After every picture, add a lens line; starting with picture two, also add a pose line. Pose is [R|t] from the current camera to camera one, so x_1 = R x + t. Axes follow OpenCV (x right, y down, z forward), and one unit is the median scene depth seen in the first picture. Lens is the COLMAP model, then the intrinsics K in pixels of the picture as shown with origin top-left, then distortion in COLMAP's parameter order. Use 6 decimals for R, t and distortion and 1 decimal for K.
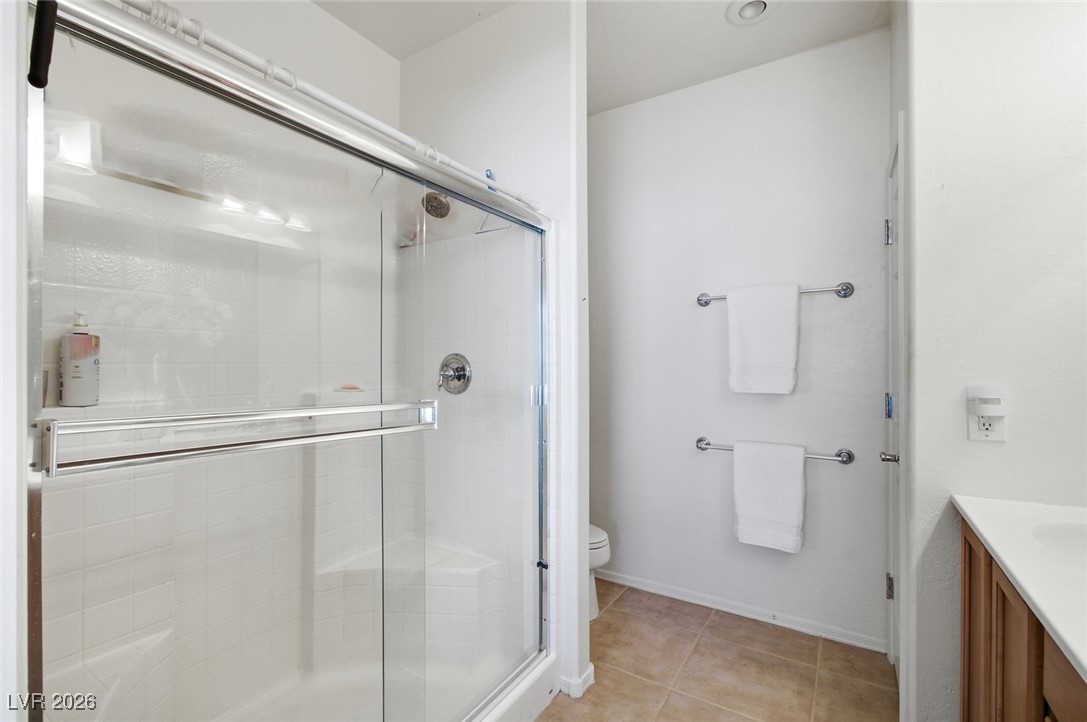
lens RADIAL K [[481.6, 0, 543.5], [0, 481.6, 361.0], [0, 0, 1]] dist [0.002285, 0.000380]
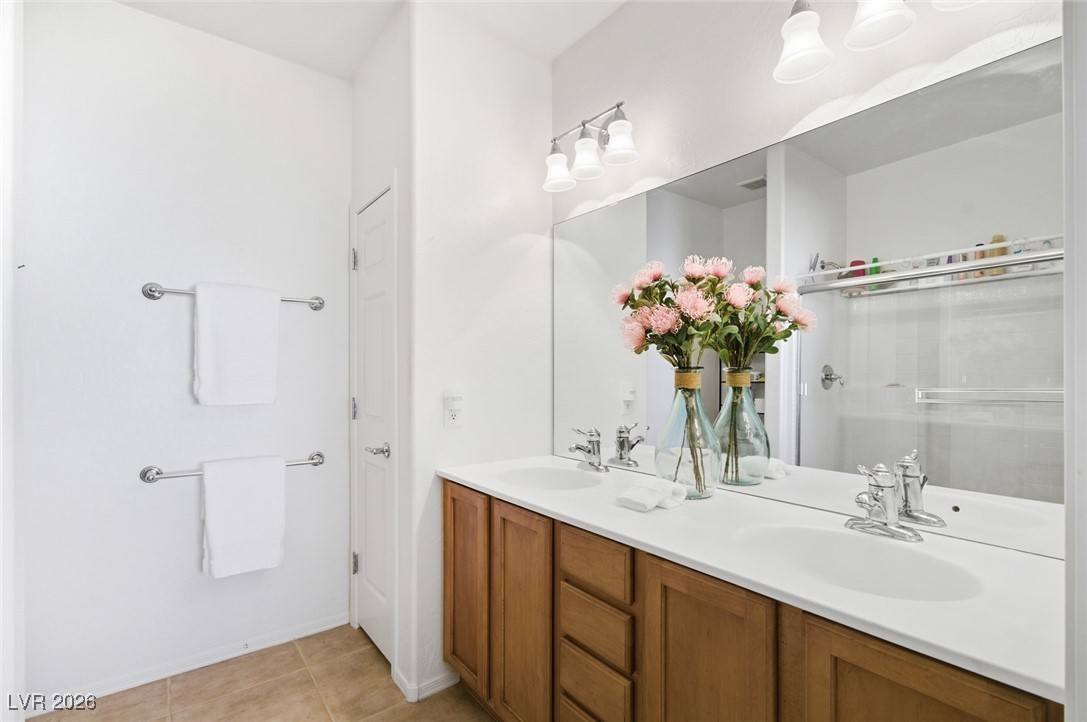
lens RADIAL K [[483.6, 0, 536.0], [0, 483.6, 361.7], [0, 0, 1]] dist [-0.003922, 0.000467]
pose [[0.364914, 0.016289, 0.930899, -0.213071], [-0.006740, 0.999867, -0.014854, -0.004531], [-0.931017, -0.000854, 0.364975, 0.163508]]
